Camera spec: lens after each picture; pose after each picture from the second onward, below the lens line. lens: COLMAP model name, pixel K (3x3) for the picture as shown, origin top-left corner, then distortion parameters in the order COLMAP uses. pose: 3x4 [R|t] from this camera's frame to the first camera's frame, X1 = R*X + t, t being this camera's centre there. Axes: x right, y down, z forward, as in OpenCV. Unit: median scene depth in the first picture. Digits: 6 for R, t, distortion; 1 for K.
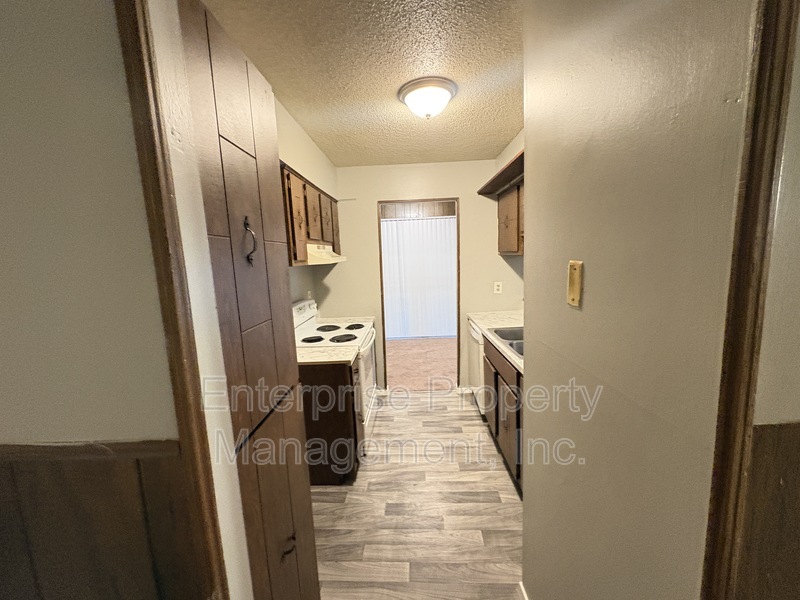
lens RADIAL K [[318.7, 0, 398.1], [0, 318.7, 299.5], [0, 0, 1]] dist [0.000972, -0.000349]
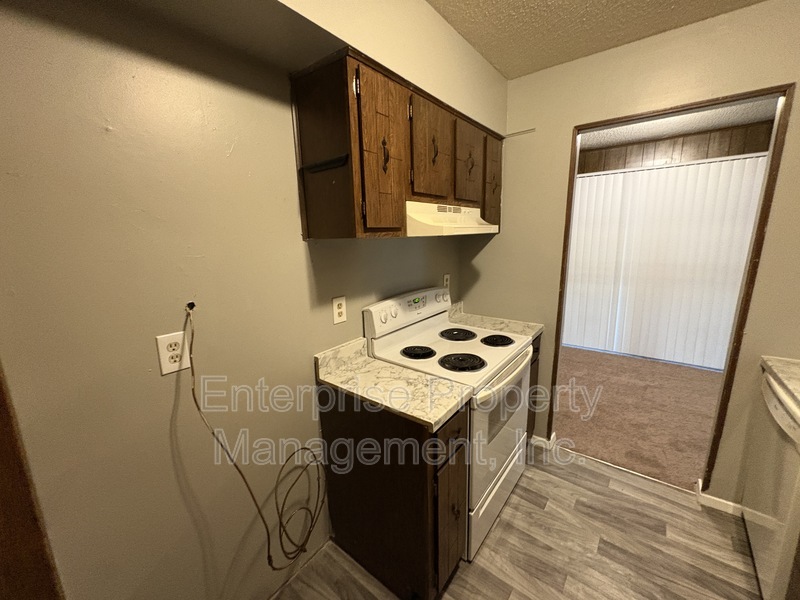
lens RADIAL K [[318.7, 0, 399.3], [0, 318.7, 300.3], [0, 0, 1]] dist [0.000972, -0.000349]
pose [[0.810057, 0.136229, -0.570307, 0.051323], [-0.091042, 0.990062, 0.107182, -0.038883], [0.579241, -0.034902, 0.814409, 0.366982]]
